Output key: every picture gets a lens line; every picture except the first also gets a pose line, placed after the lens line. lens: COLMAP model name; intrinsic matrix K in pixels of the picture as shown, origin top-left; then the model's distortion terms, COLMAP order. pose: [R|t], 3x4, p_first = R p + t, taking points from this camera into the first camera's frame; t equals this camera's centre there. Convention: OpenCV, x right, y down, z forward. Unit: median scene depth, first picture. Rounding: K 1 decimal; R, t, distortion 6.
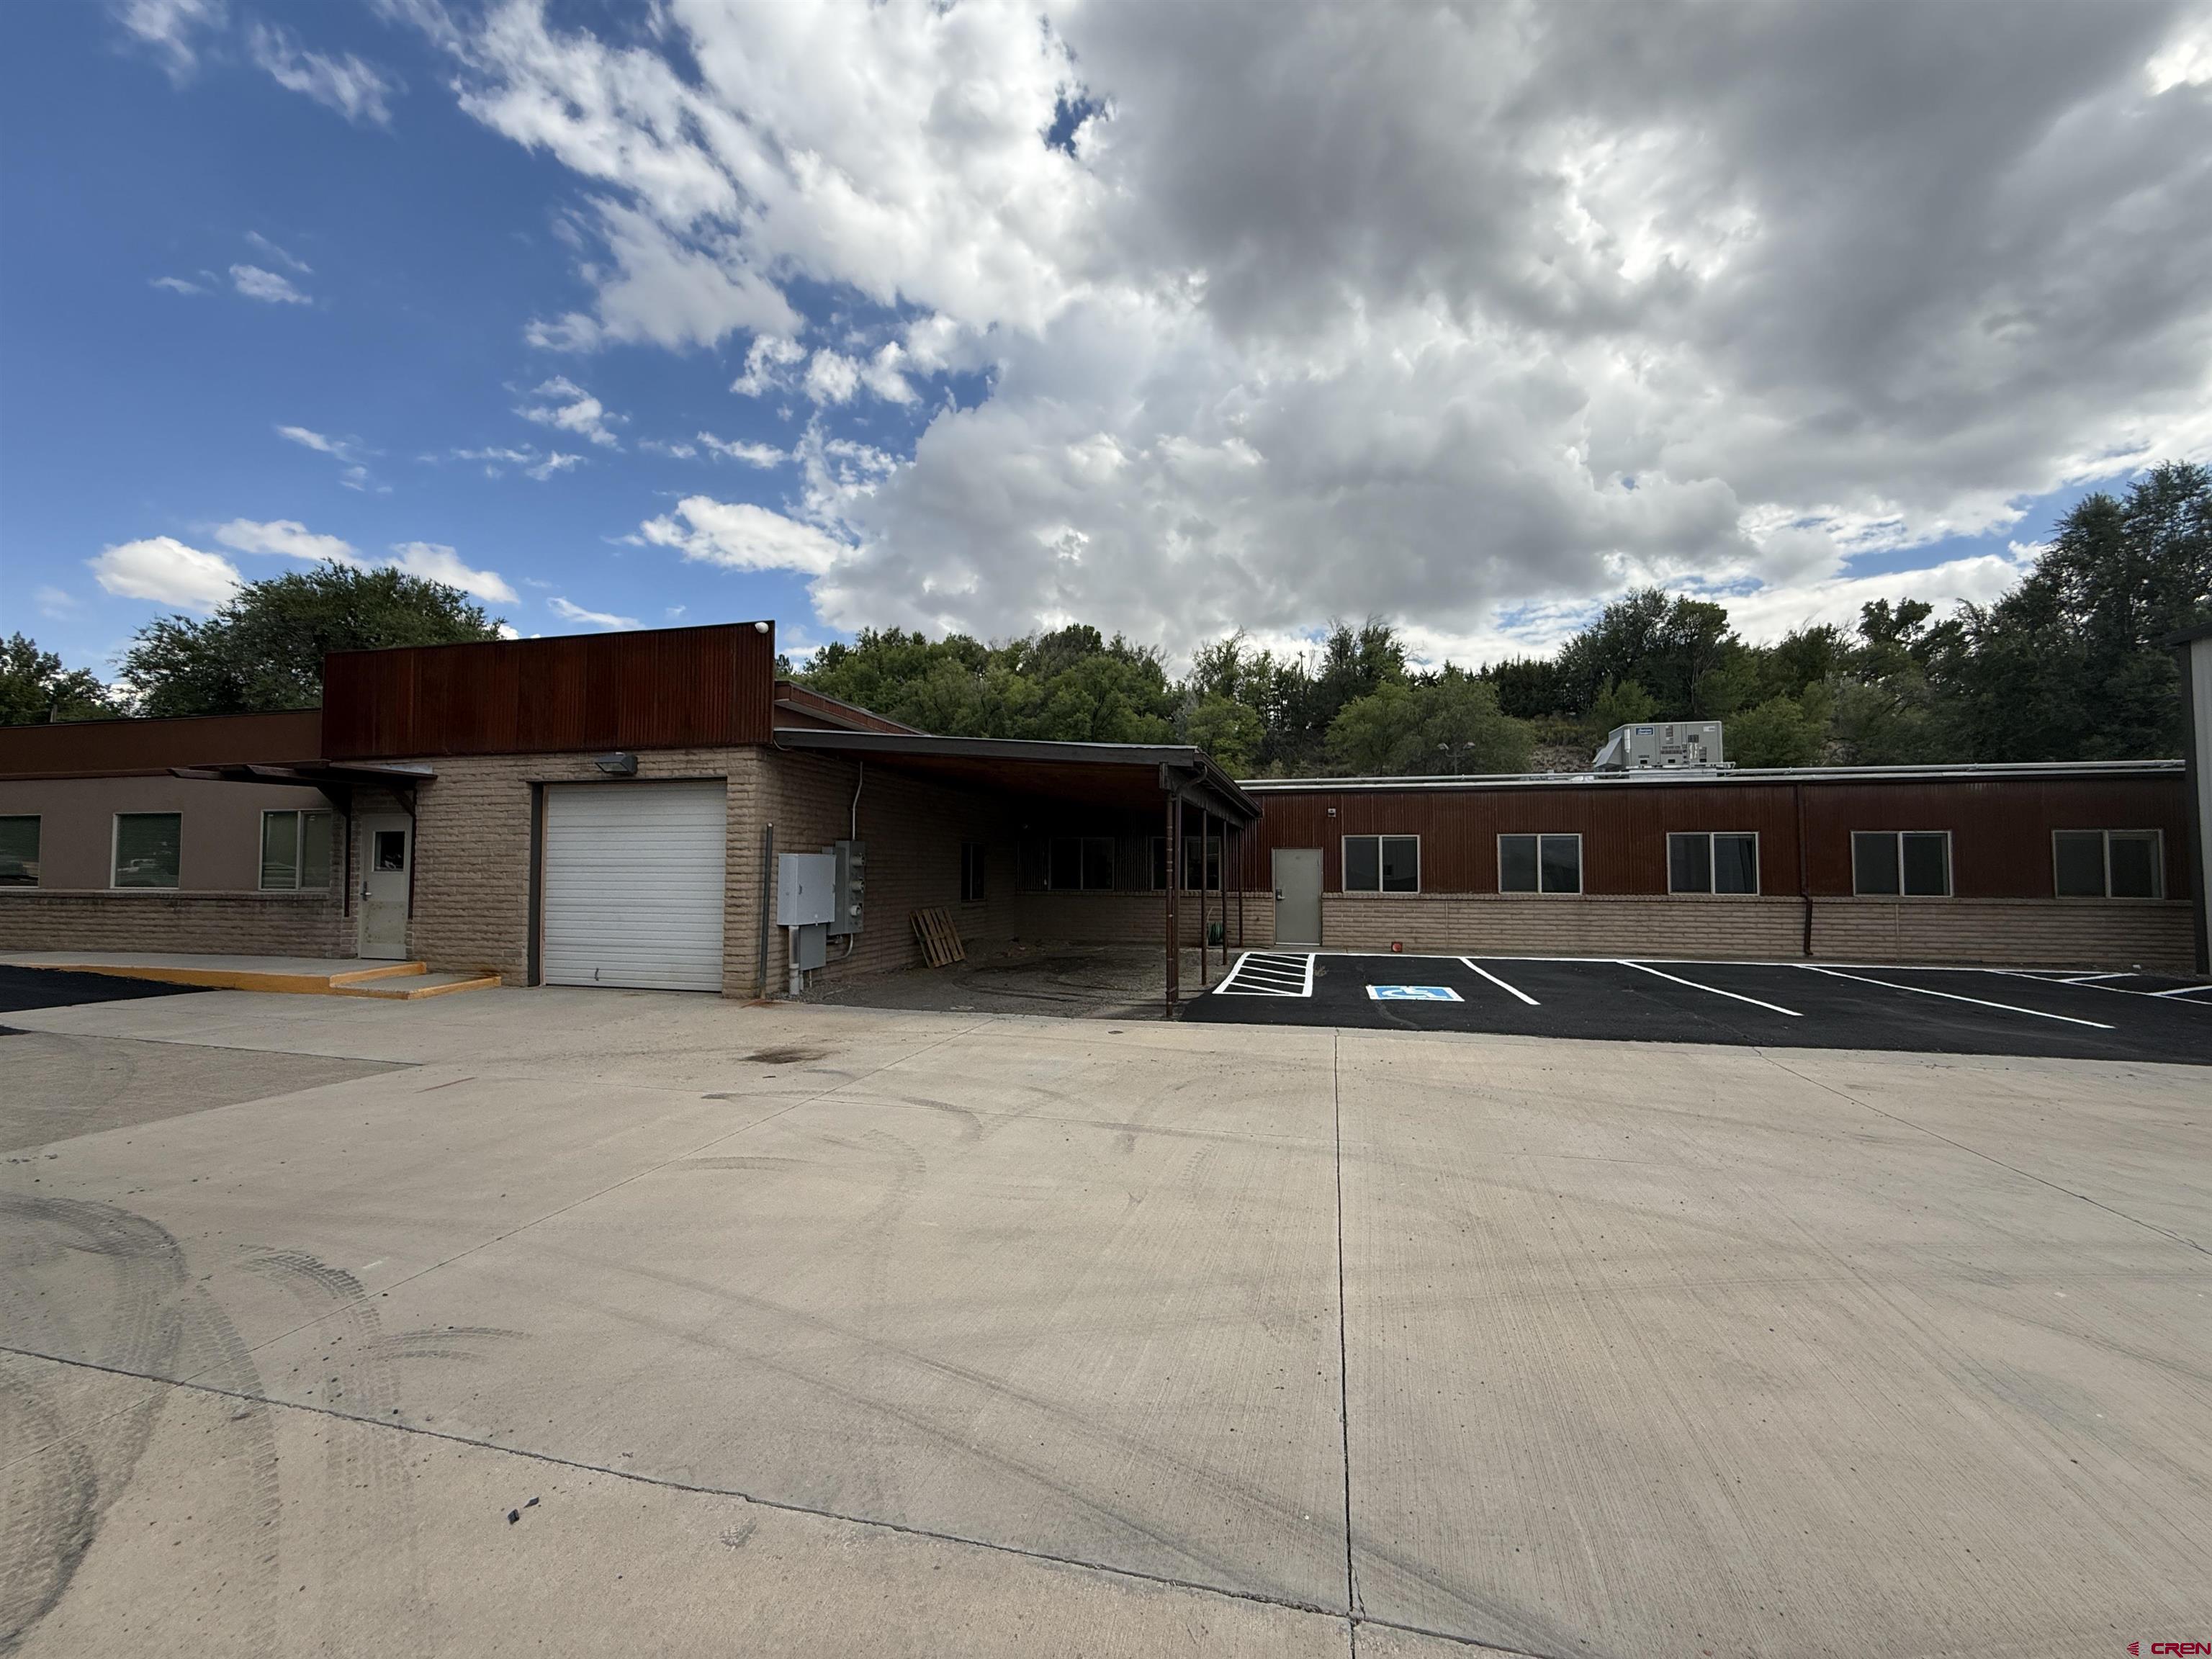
lens RADIAL K [[881.6, 0, 1102.1], [0, 881.6, 832.7], [0, 0, 1]] dist [0.000016, -0.000072]
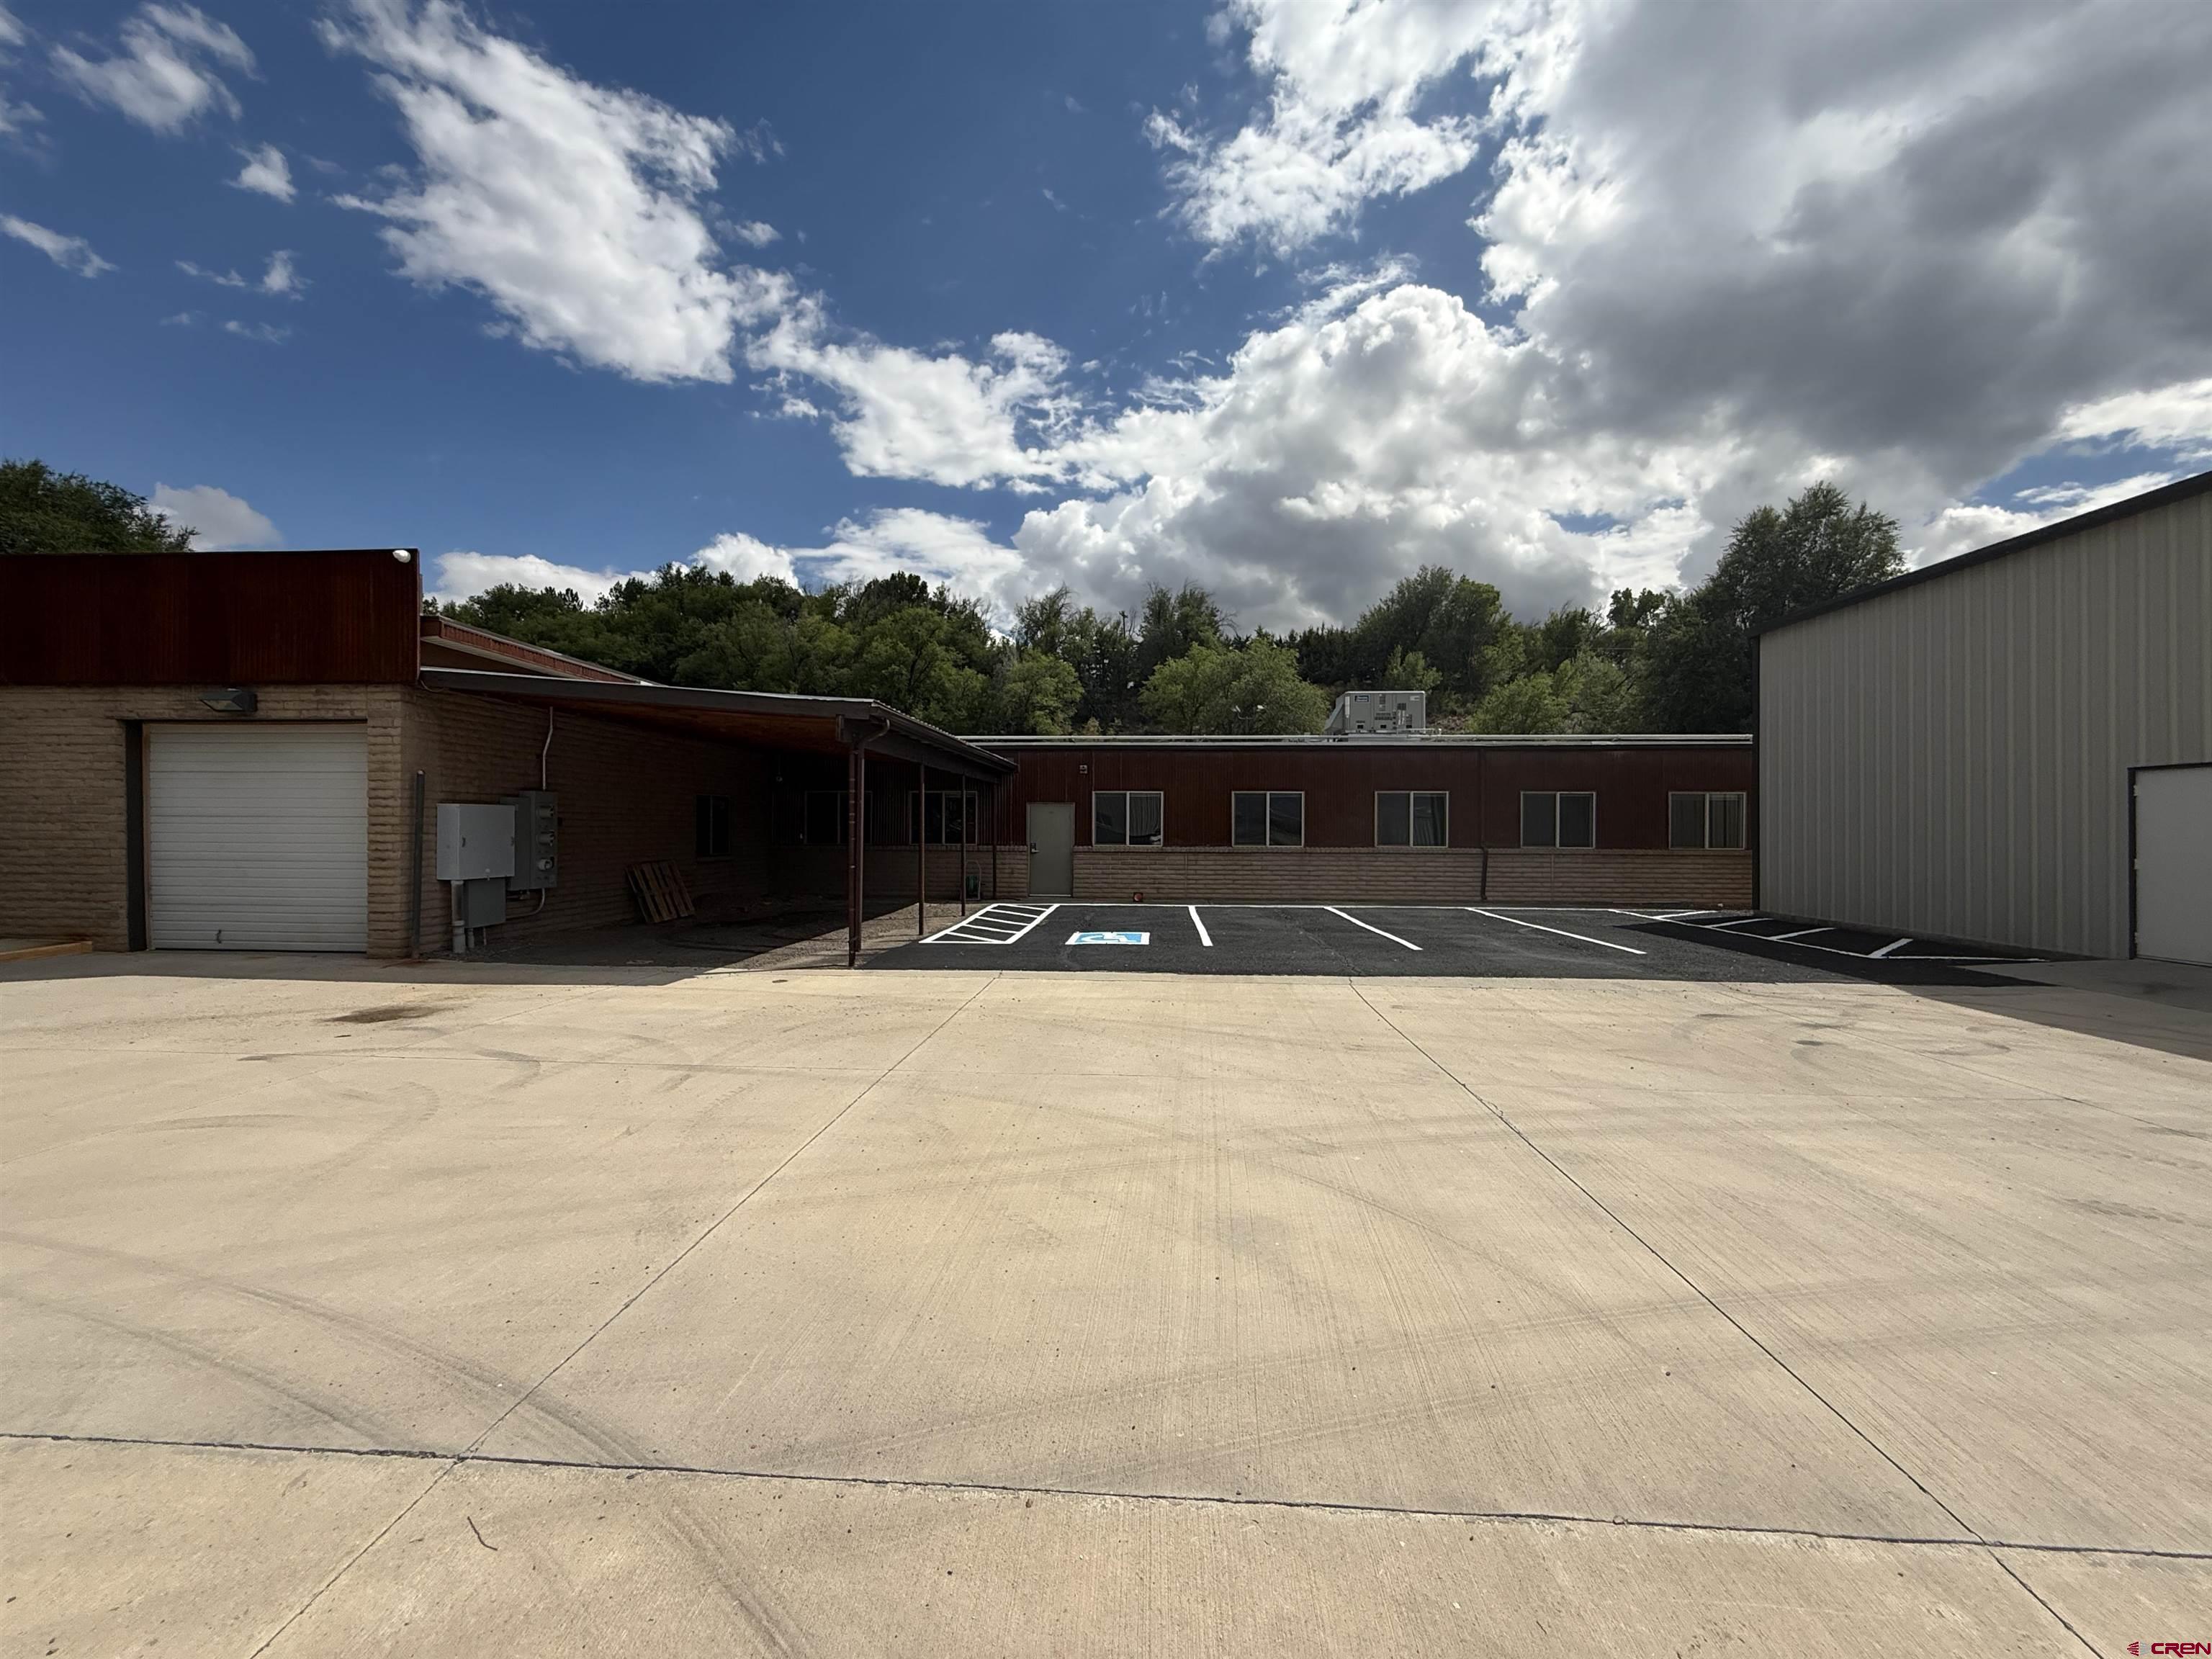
lens RADIAL K [[881.6, 0, 1105.7], [0, 881.6, 828.4], [0, 0, 1]] dist [0.000016, -0.000072]
pose [[0.983797, 0.001862, 0.179274, 0.153629], [-0.009769, 0.999017, 0.043236, 0.002812], [-0.179018, -0.044287, 0.982849, -0.040626]]
